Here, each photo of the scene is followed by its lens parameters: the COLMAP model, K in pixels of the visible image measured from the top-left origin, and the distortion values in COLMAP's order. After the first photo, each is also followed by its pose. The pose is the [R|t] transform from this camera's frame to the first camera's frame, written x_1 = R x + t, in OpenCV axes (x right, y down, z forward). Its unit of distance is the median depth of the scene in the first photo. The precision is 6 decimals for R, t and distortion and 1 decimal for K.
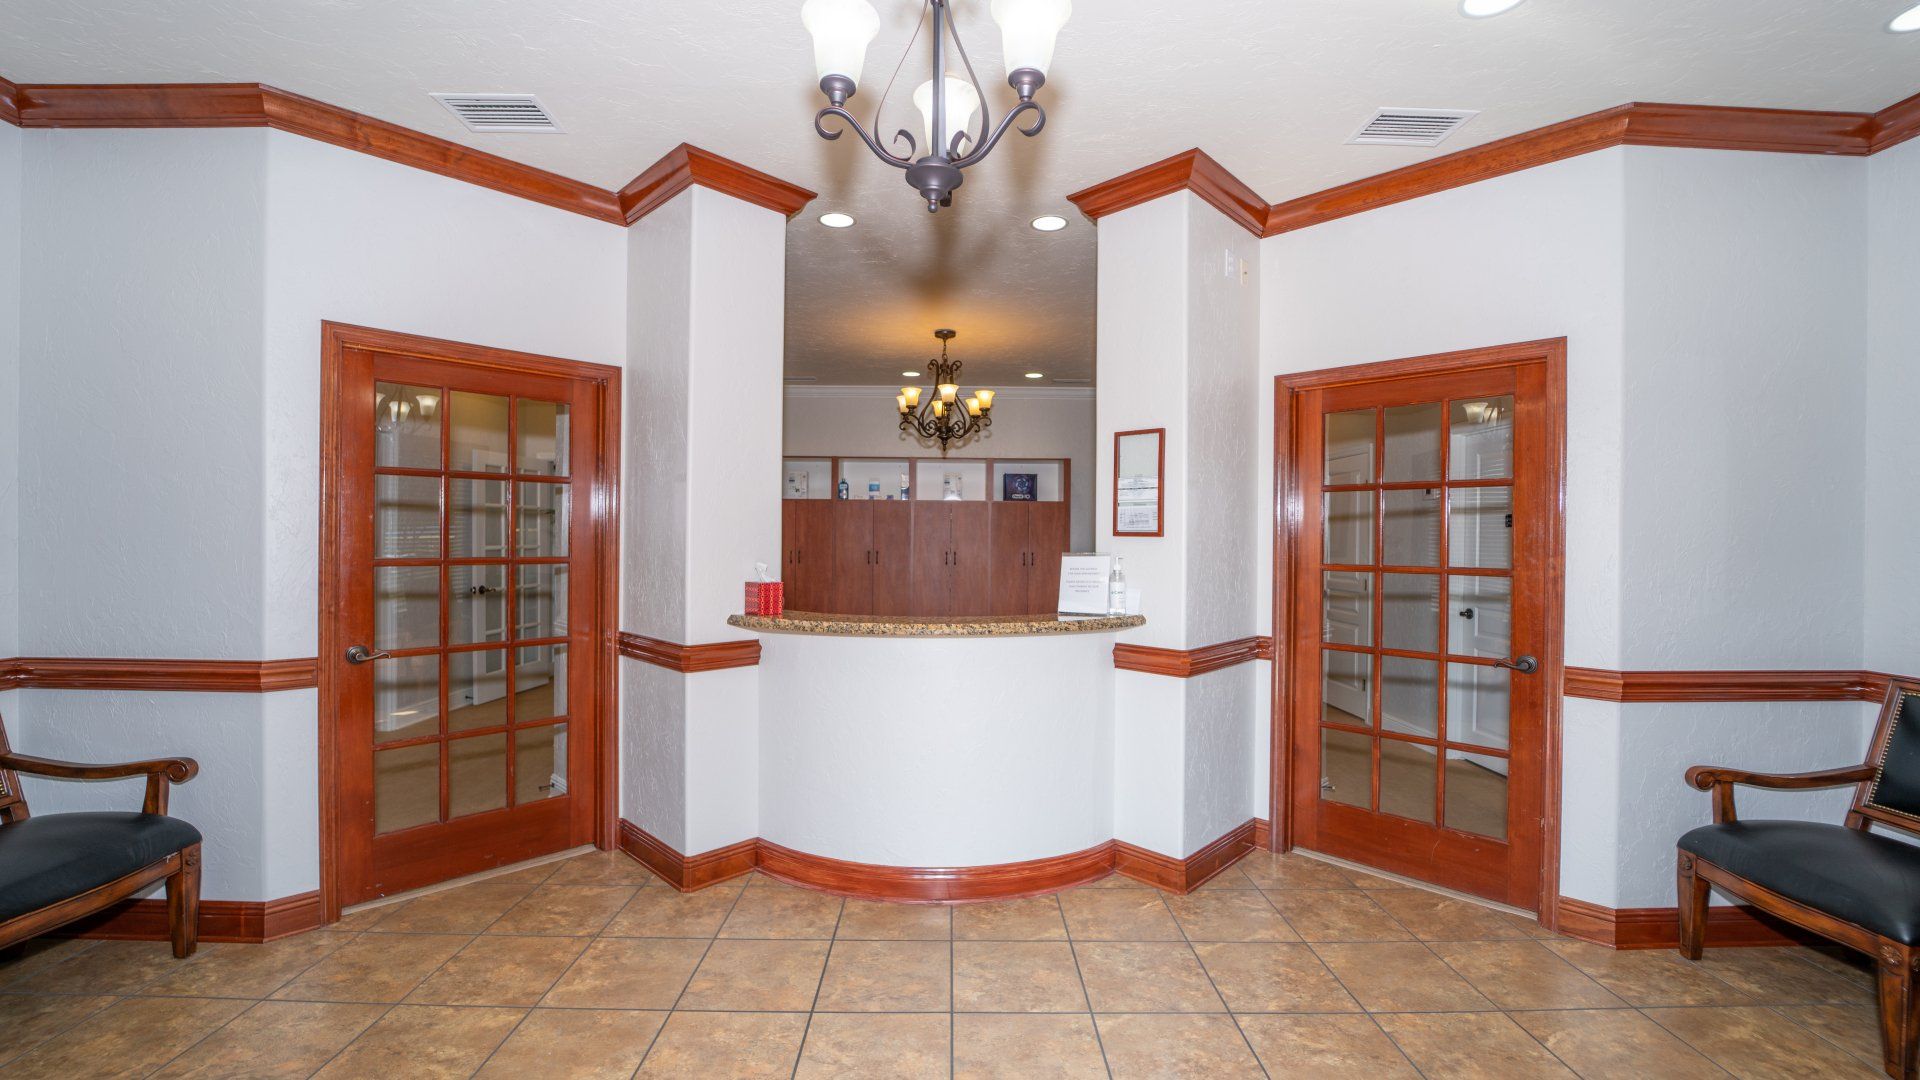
lens RADIAL K [[783.6, 0, 960.0], [0, 783.6, 540.0], [0, 0, 1]] dist [-0.013373, -0.000045]
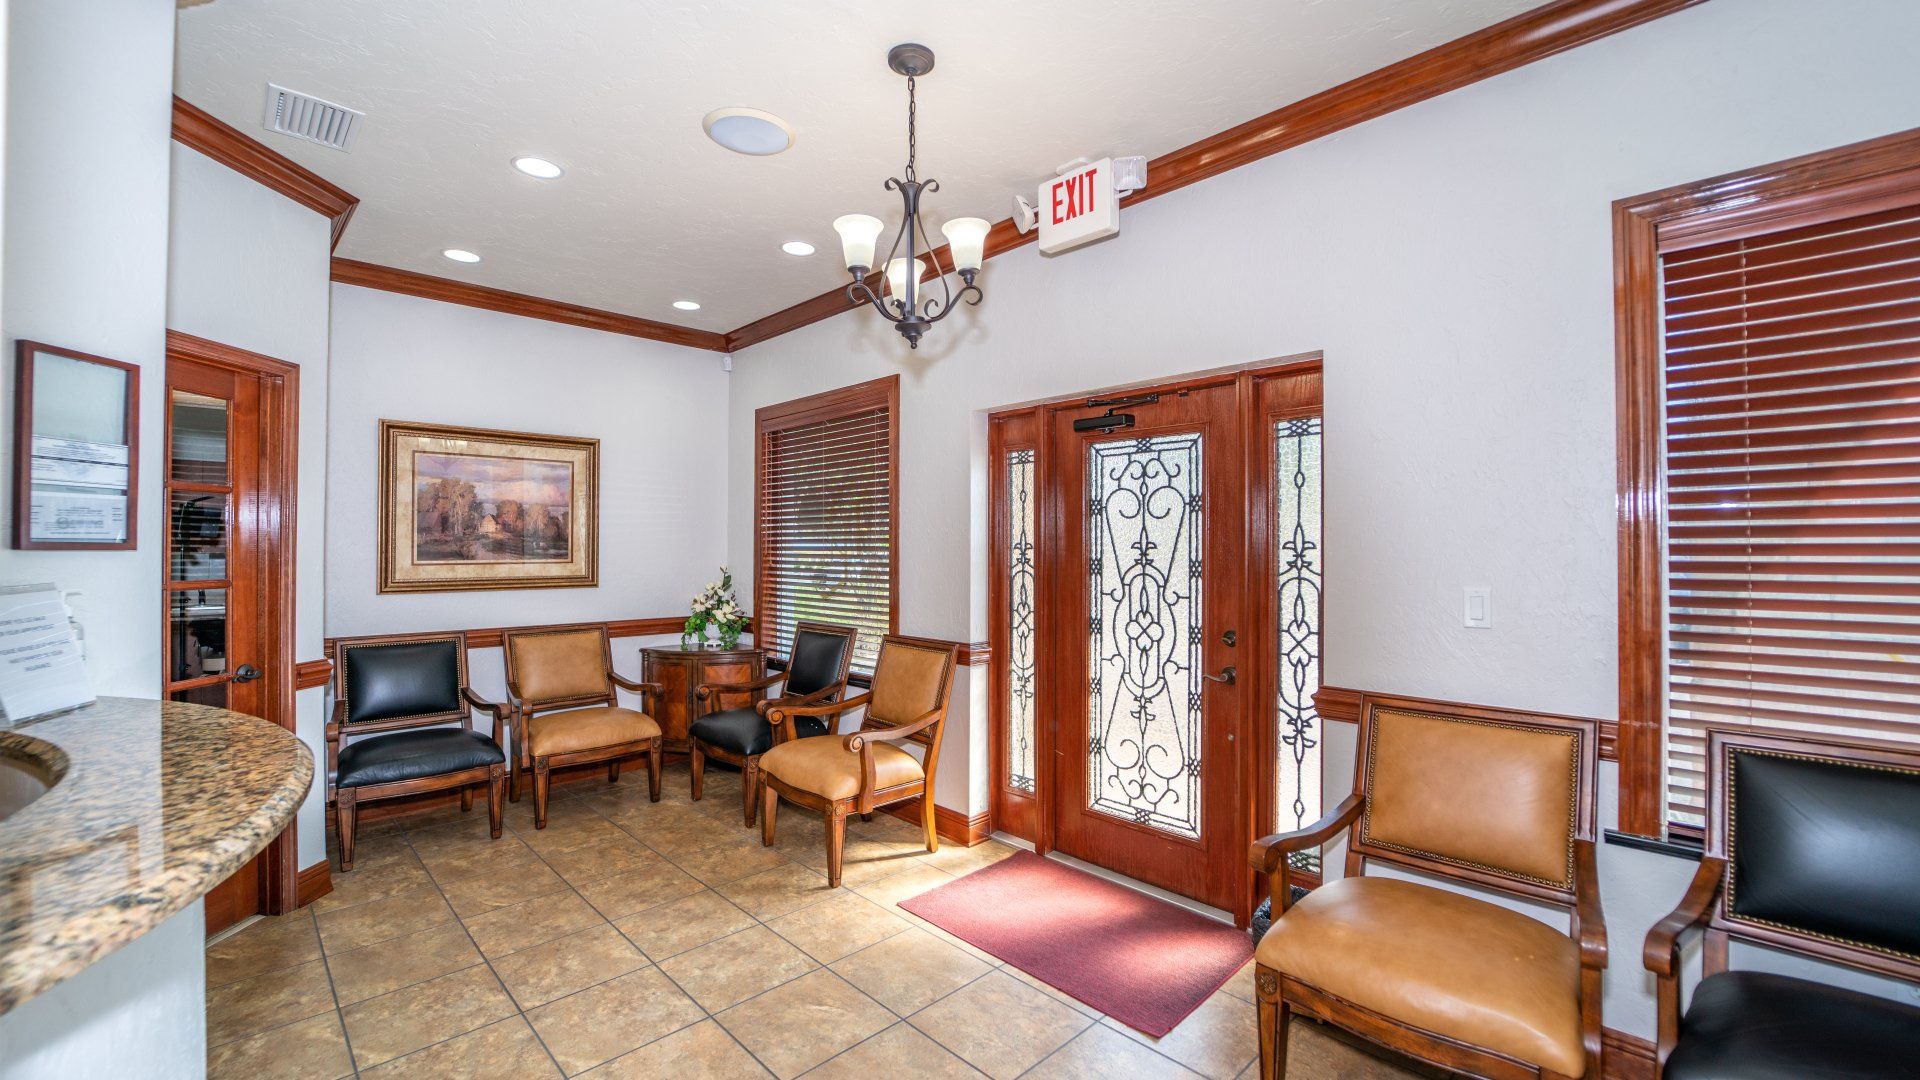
lens RADIAL K [[783.6, 0, 960.0], [0, 783.6, 540.0], [0, 0, 1]] dist [-0.013373, -0.000045]
pose [[-0.691789, -0.000700, 0.722099, -0.679904], [-0.002467, 0.999996, -0.001395, -0.014113], [-0.722095, -0.002746, -0.691788, 1.109290]]
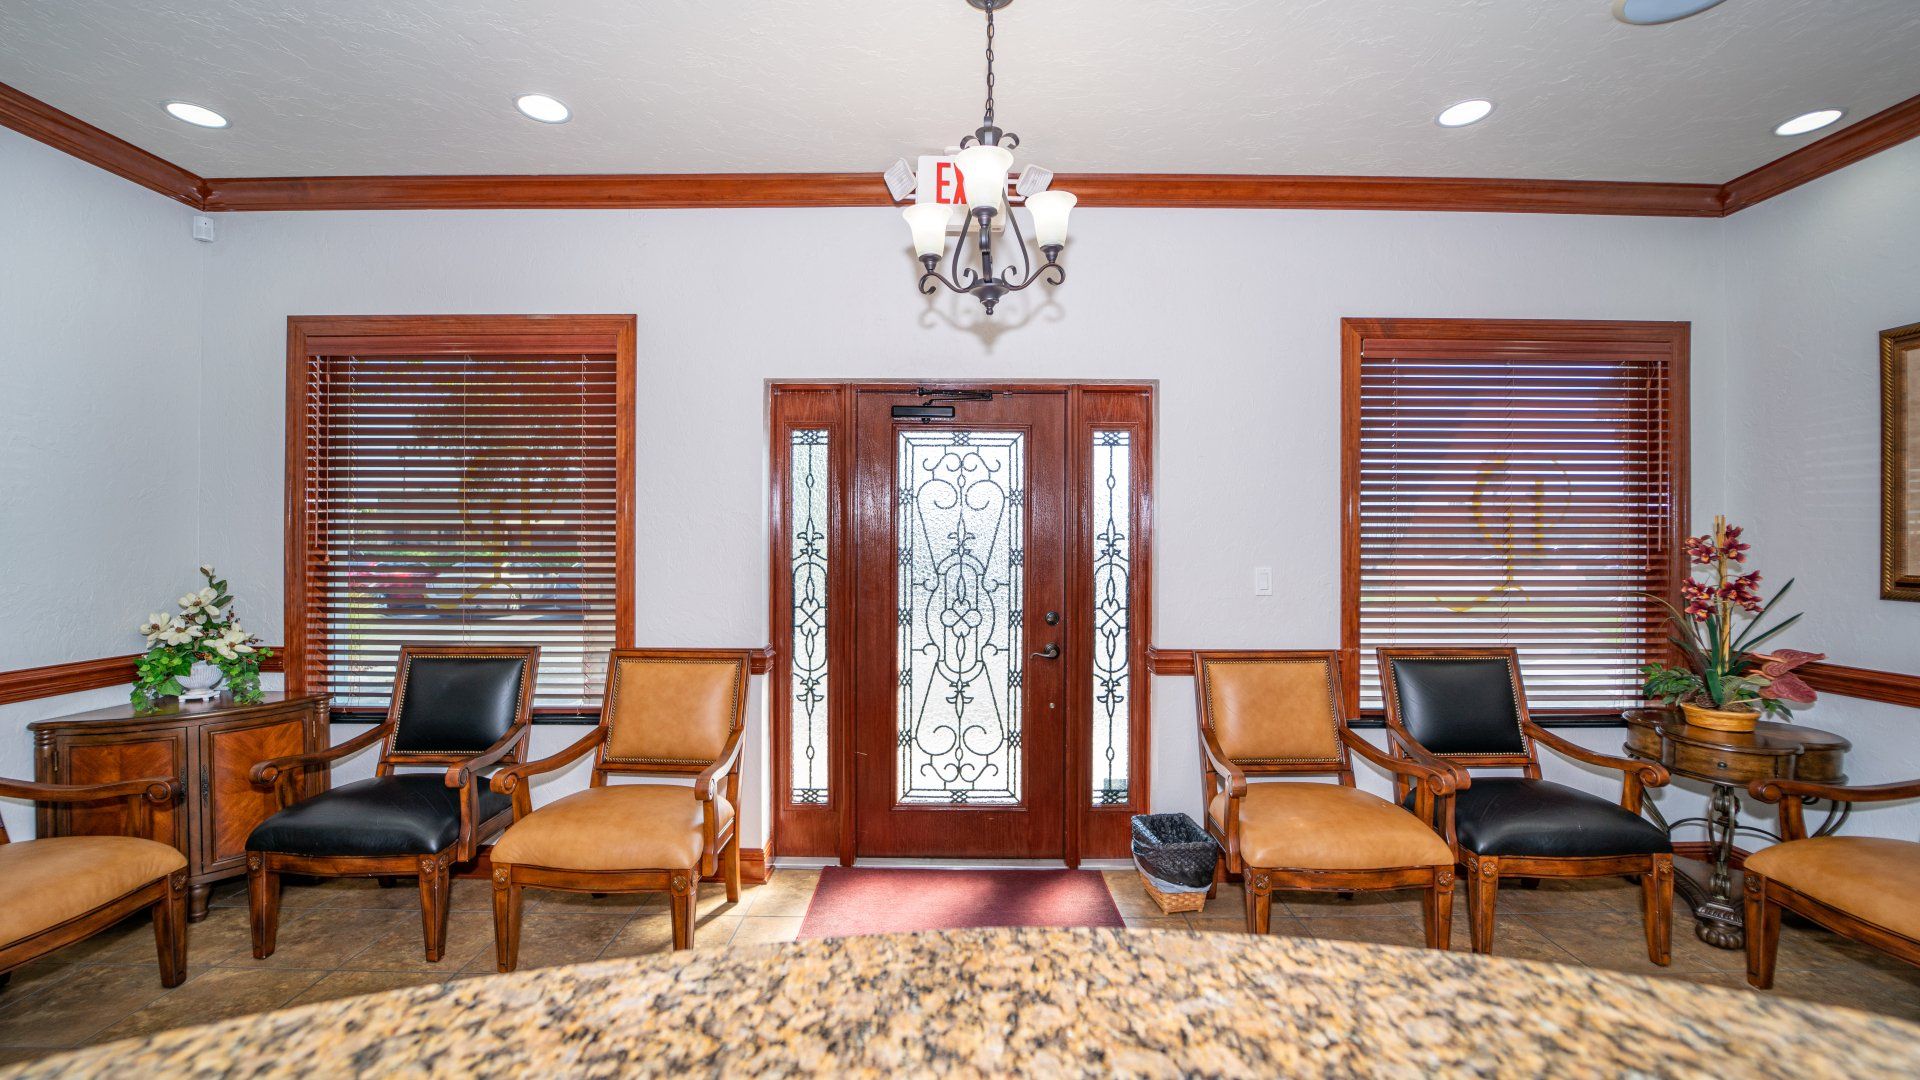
lens RADIAL K [[783.6, 0, 960.0], [0, 783.6, 540.0], [0, 0, 1]] dist [-0.013373, -0.000045]
pose [[-0.999877, -0.011536, 0.010664, -0.000722], [-0.011497, 0.999927, 0.003694, -0.005659], [-0.010706, 0.003571, -0.999936, 1.326178]]
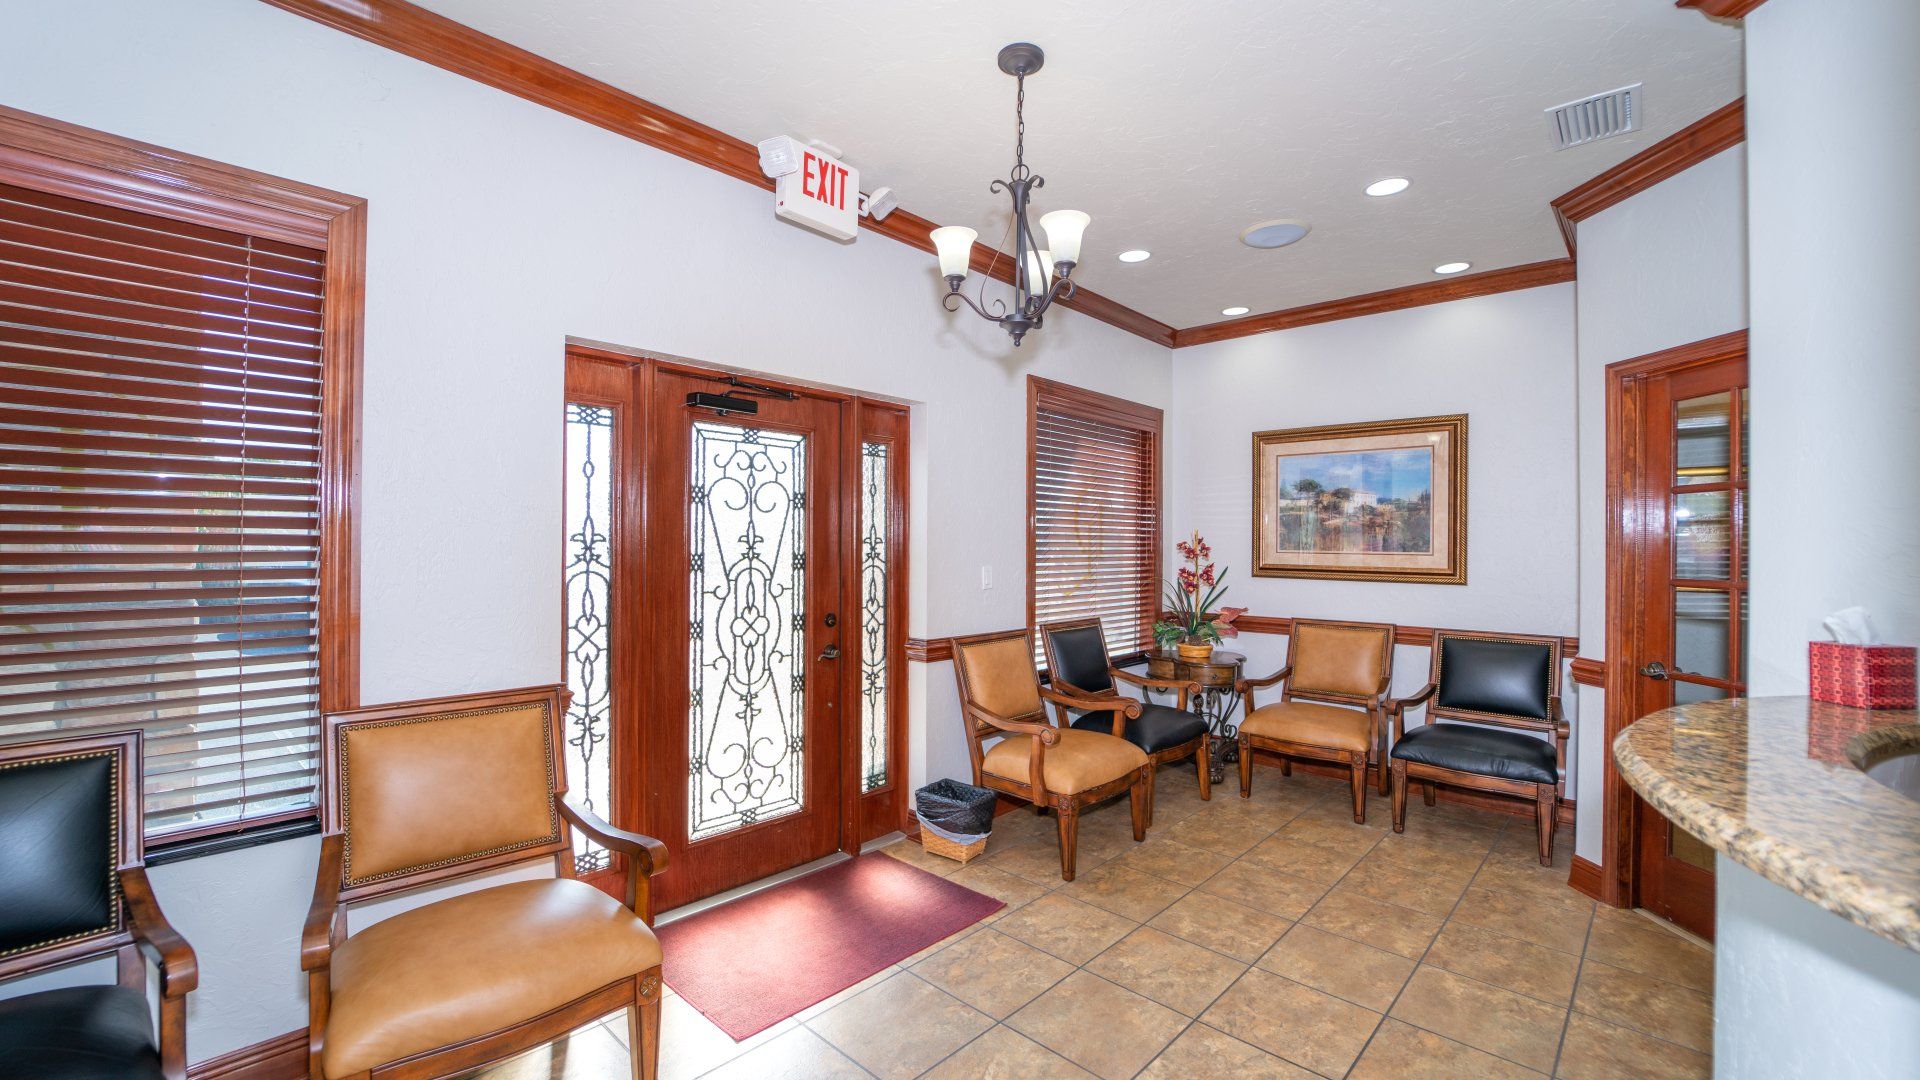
lens RADIAL K [[783.0, 0, 960.0], [0, 783.0, 540.0], [0, 0, 1]] dist [0.000710, 0.000015]
pose [[-0.693263, -0.016763, -0.720490, 0.656769], [-0.016543, 0.999836, -0.007344, -0.002781], [0.720495, 0.006827, -0.693427, 1.114227]]
